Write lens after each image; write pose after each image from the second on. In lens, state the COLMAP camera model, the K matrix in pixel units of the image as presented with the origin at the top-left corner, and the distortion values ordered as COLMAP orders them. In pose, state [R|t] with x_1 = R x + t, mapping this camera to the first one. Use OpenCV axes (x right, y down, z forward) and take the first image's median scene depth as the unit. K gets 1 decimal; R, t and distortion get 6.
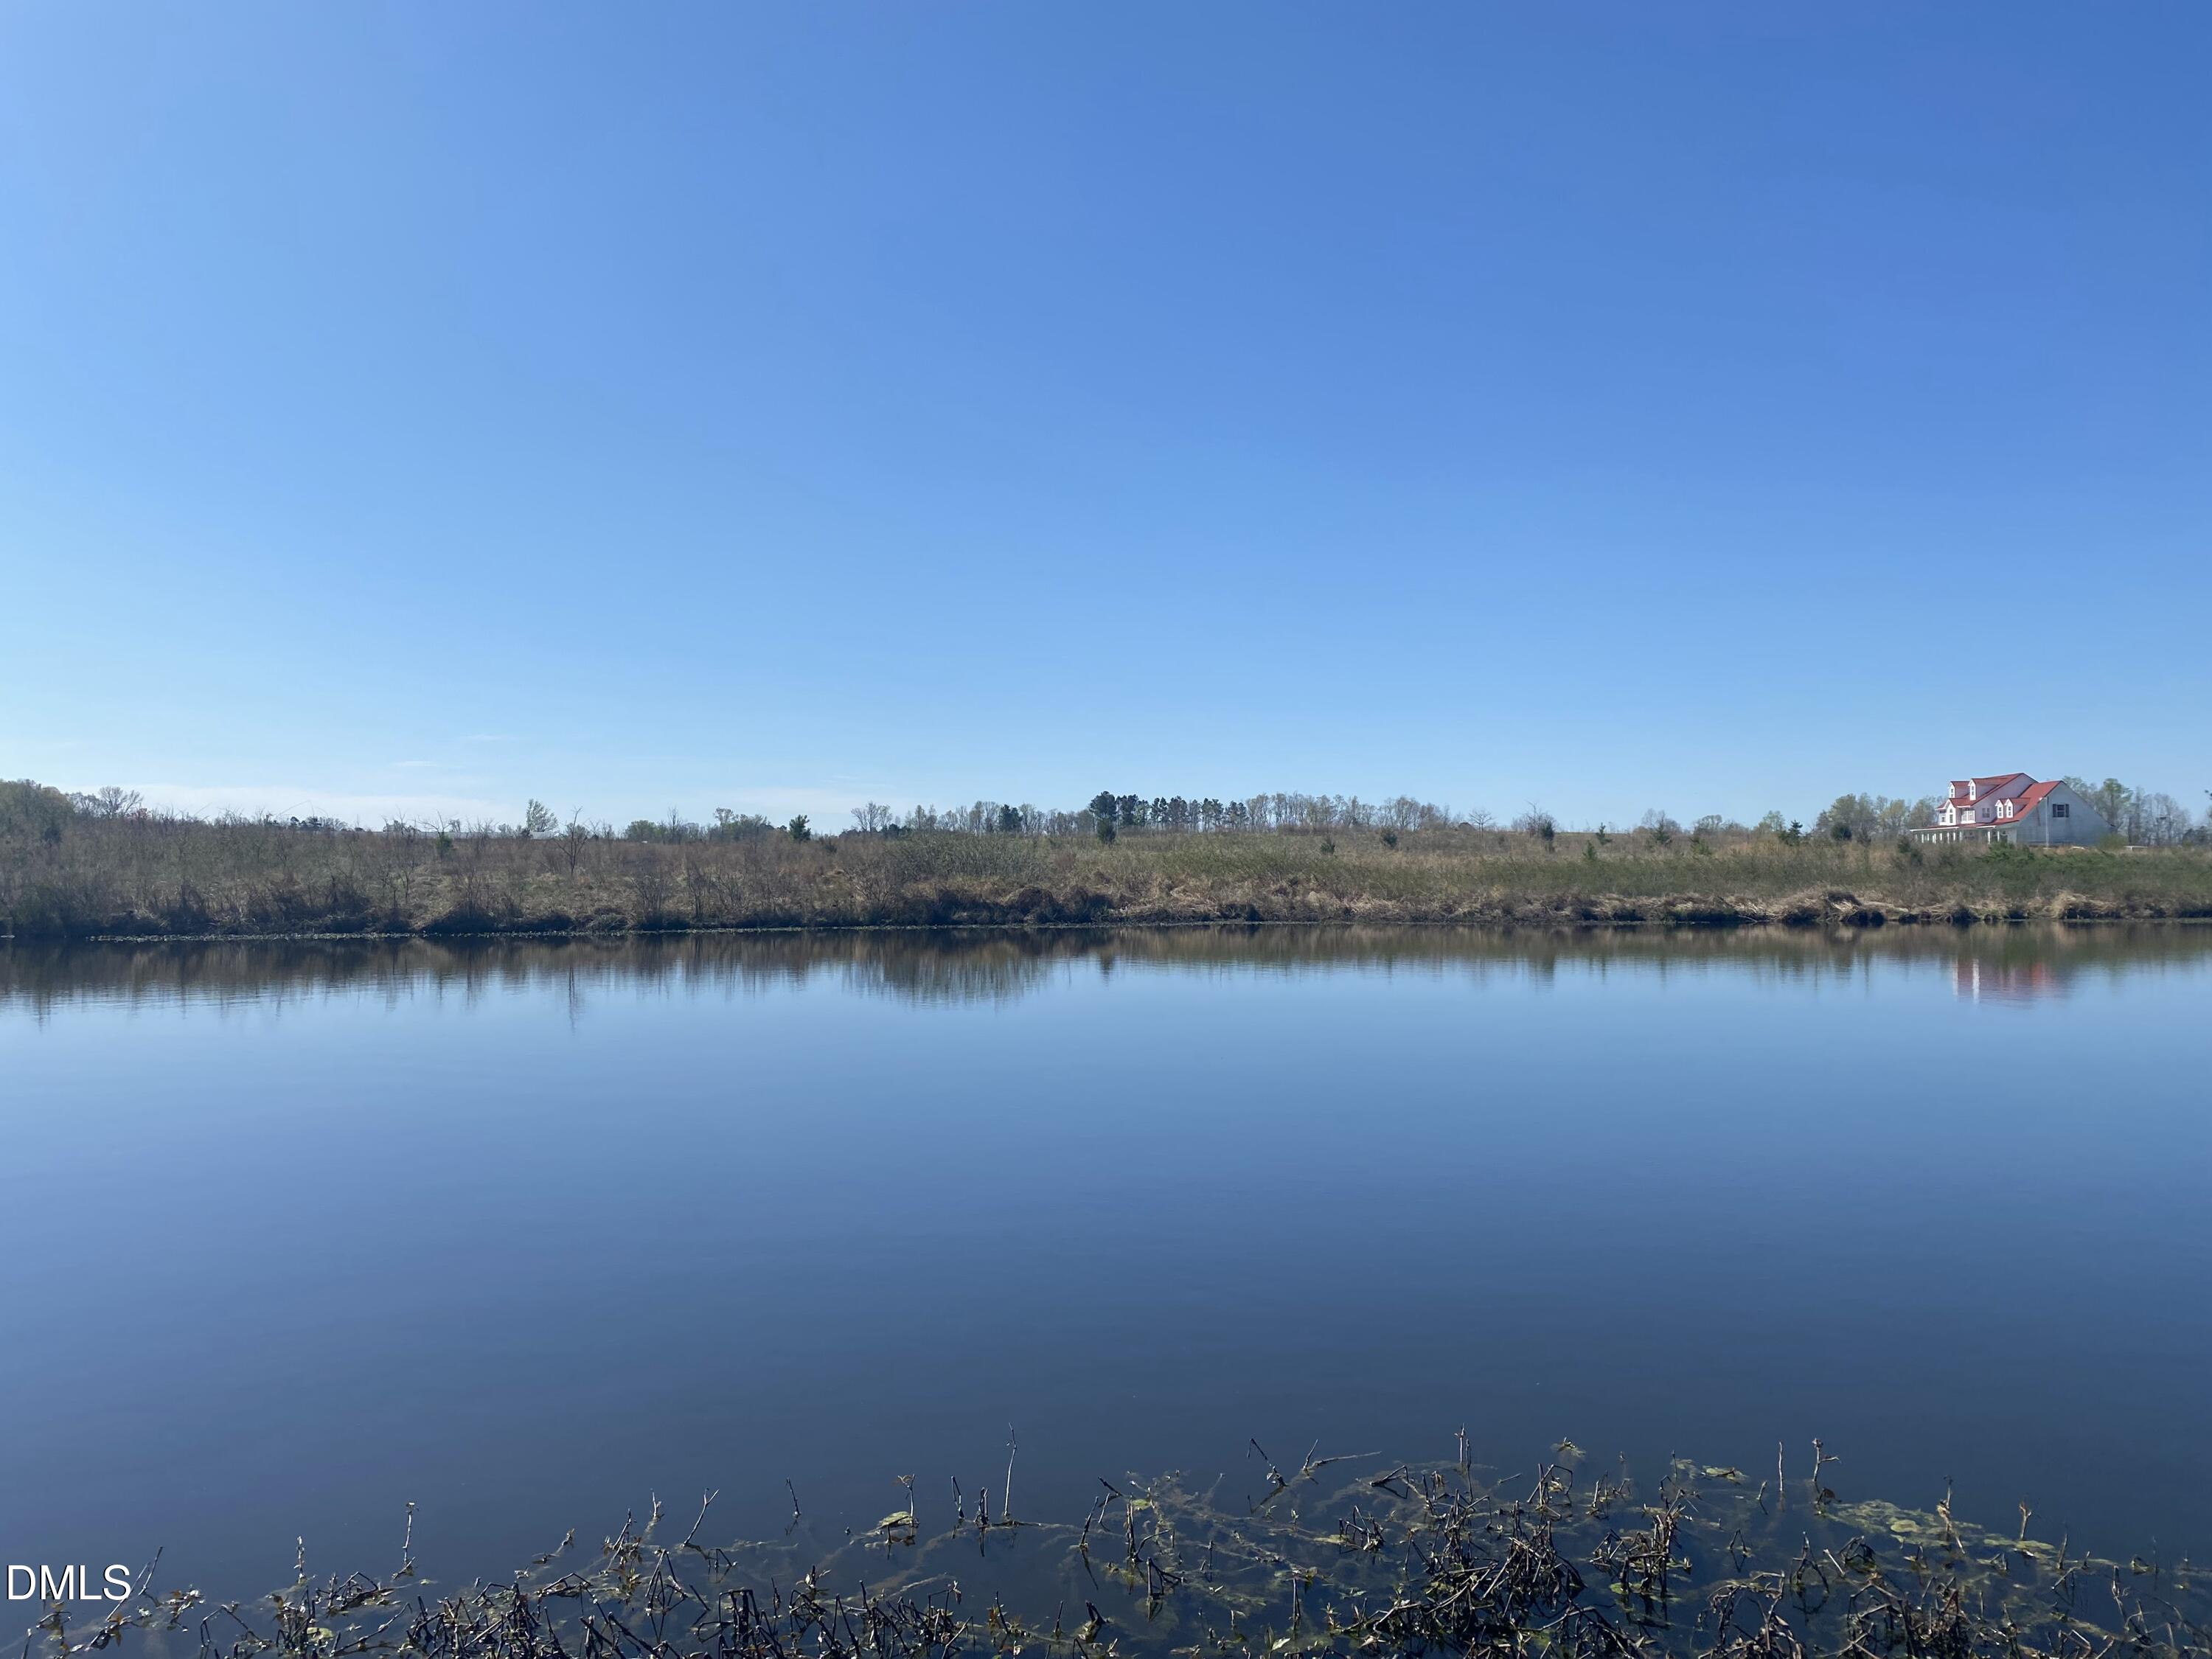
lens RADIAL K [[1640.0, 0, 1085.7], [0, 1640.0, 823.0], [0, 0, 1]] dist [0.004343, -0.019713]
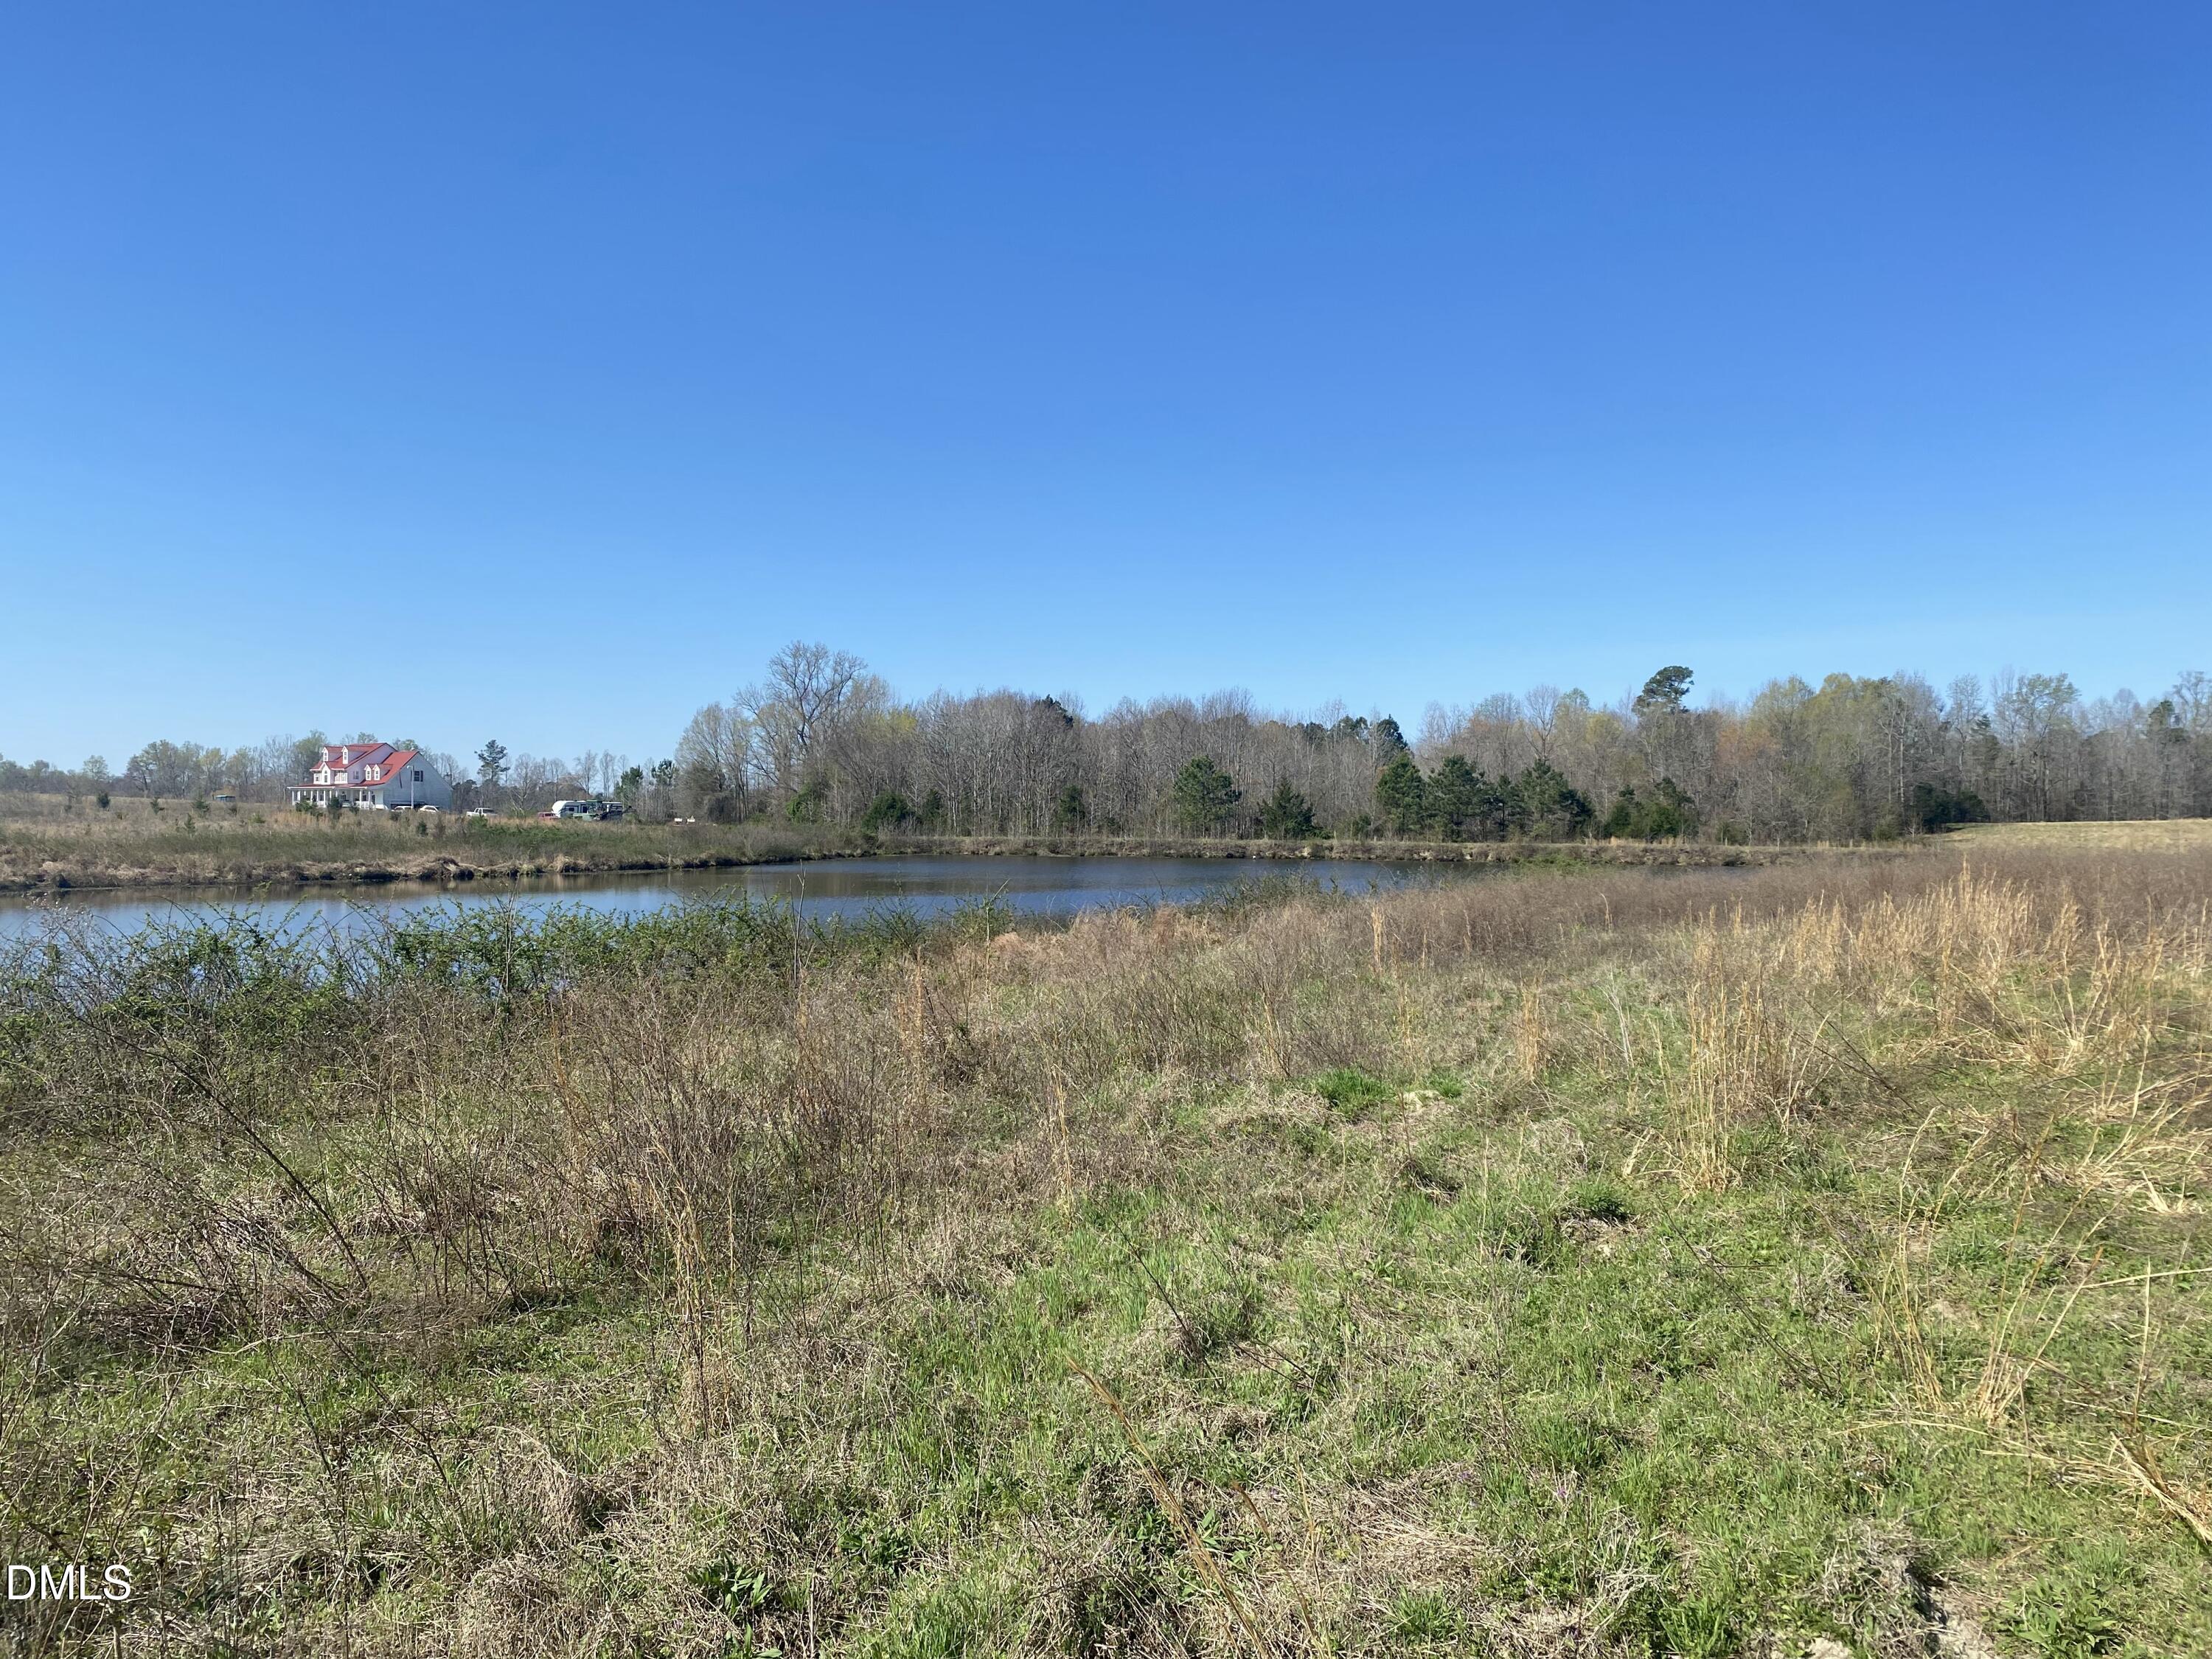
lens RADIAL K [[1640.0, 0, 1098.1], [0, 1640.0, 838.1], [0, 0, 1]] dist [0.004343, -0.019713]
pose [[0.555320, -0.003051, 0.831631, -0.471842], [-0.034884, 0.999028, 0.026959, -0.038604], [-0.830905, -0.043982, 0.554673, -0.357297]]
